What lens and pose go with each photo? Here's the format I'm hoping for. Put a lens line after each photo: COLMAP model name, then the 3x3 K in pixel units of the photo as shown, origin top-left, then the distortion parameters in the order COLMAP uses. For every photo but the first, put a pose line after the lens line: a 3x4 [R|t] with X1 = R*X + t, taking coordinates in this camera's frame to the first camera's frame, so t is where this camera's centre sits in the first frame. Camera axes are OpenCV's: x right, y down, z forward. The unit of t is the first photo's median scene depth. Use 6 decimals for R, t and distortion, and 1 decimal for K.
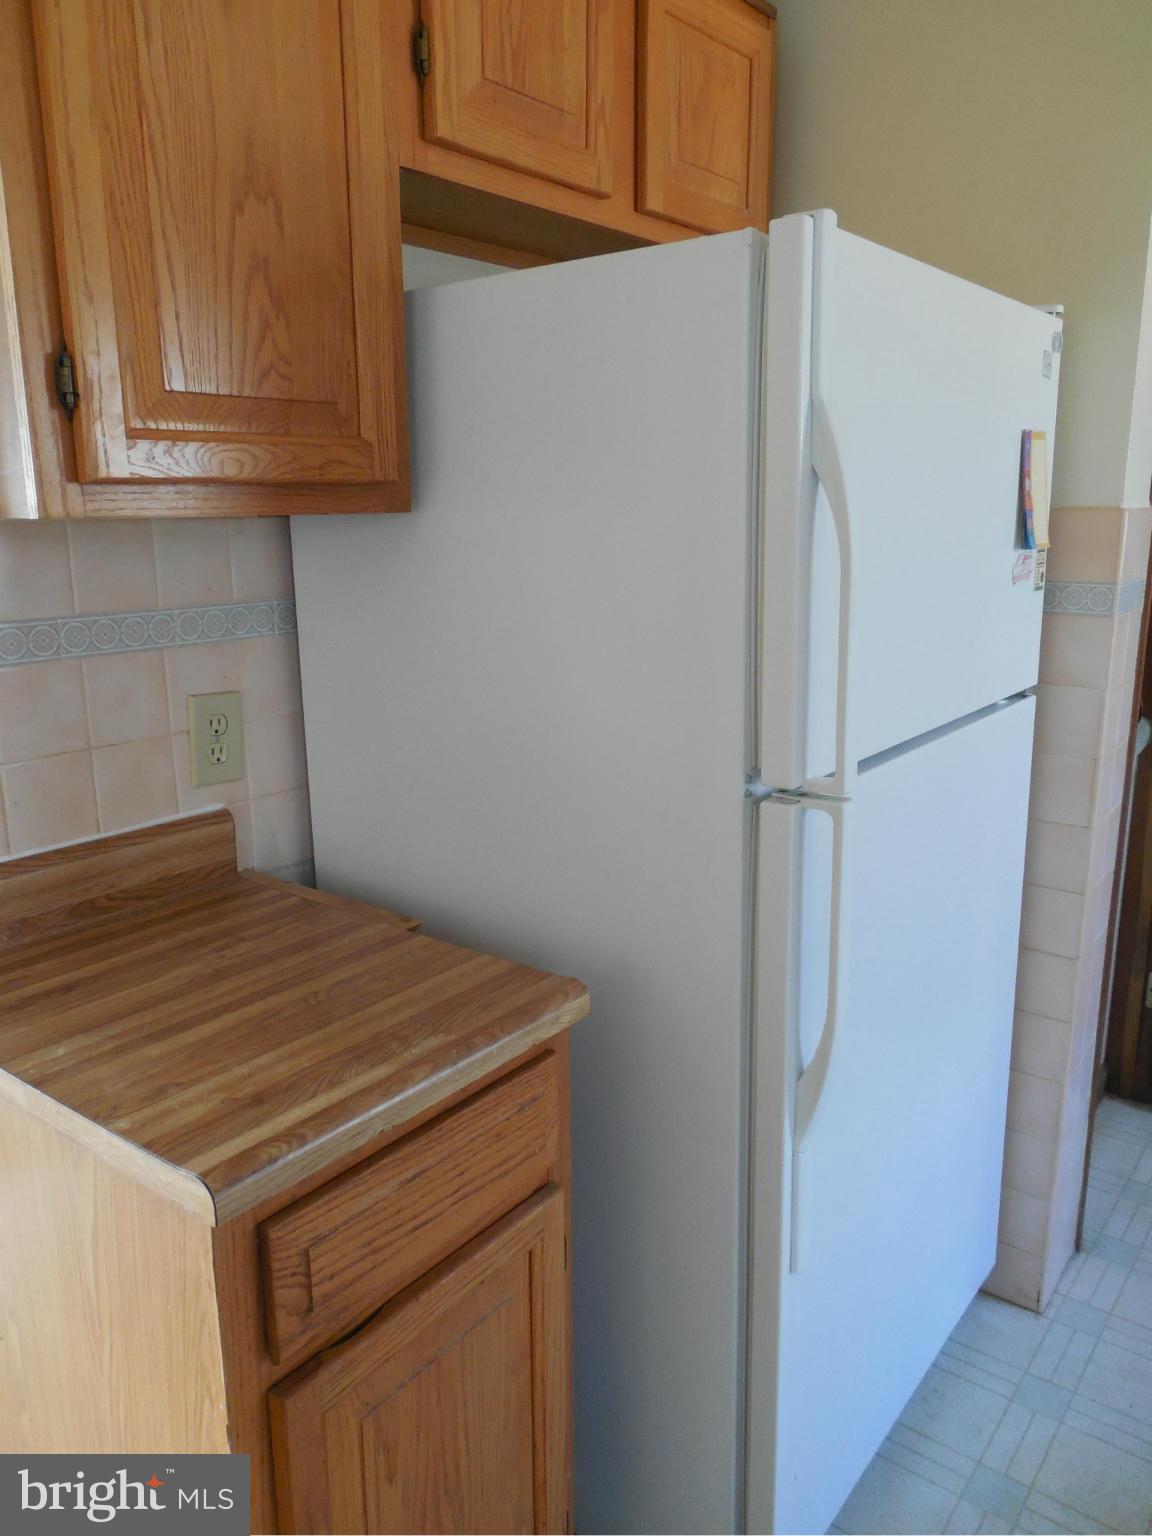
lens RADIAL K [[1154.6, 0, 588.1], [0, 1154.6, 761.8], [0, 0, 1]] dist [-0.007462, 0.010201]
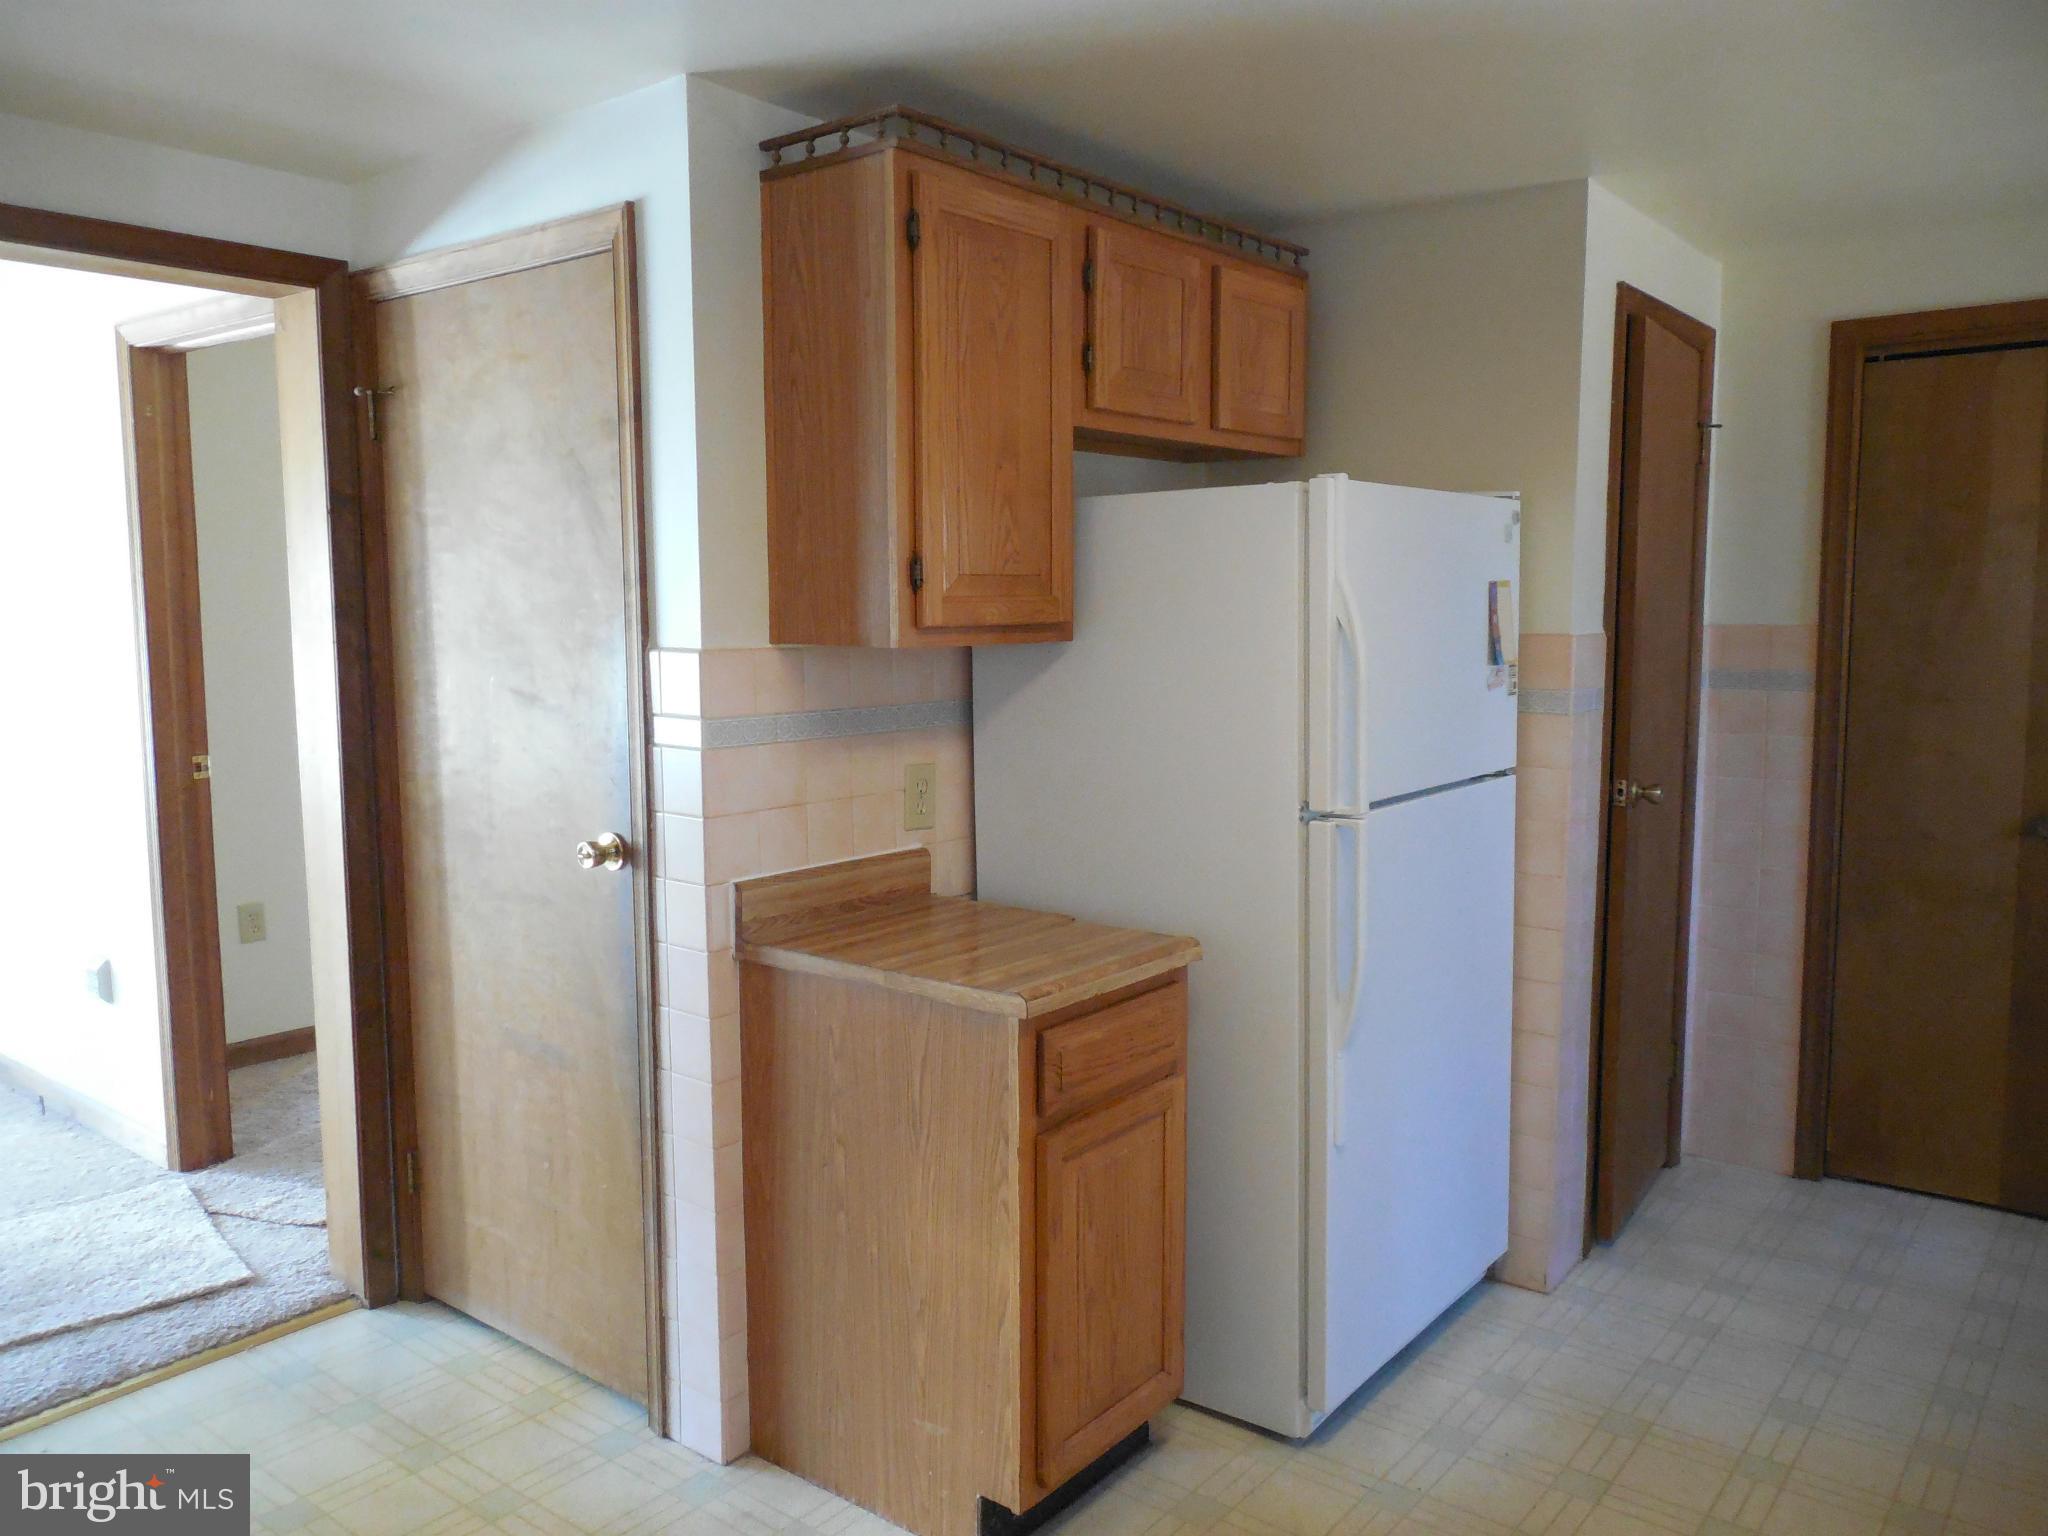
lens RADIAL K [[1539.5, 0, 1022.8], [0, 1539.5, 767.9], [0, 0, 1]] dist [-0.007462, 0.010201]
pose [[0.999747, 0.001914, -0.022396, -0.155870], [-0.004463, 0.993435, -0.114313, 0.161674], [0.022030, 0.114384, 0.993192, -0.884202]]
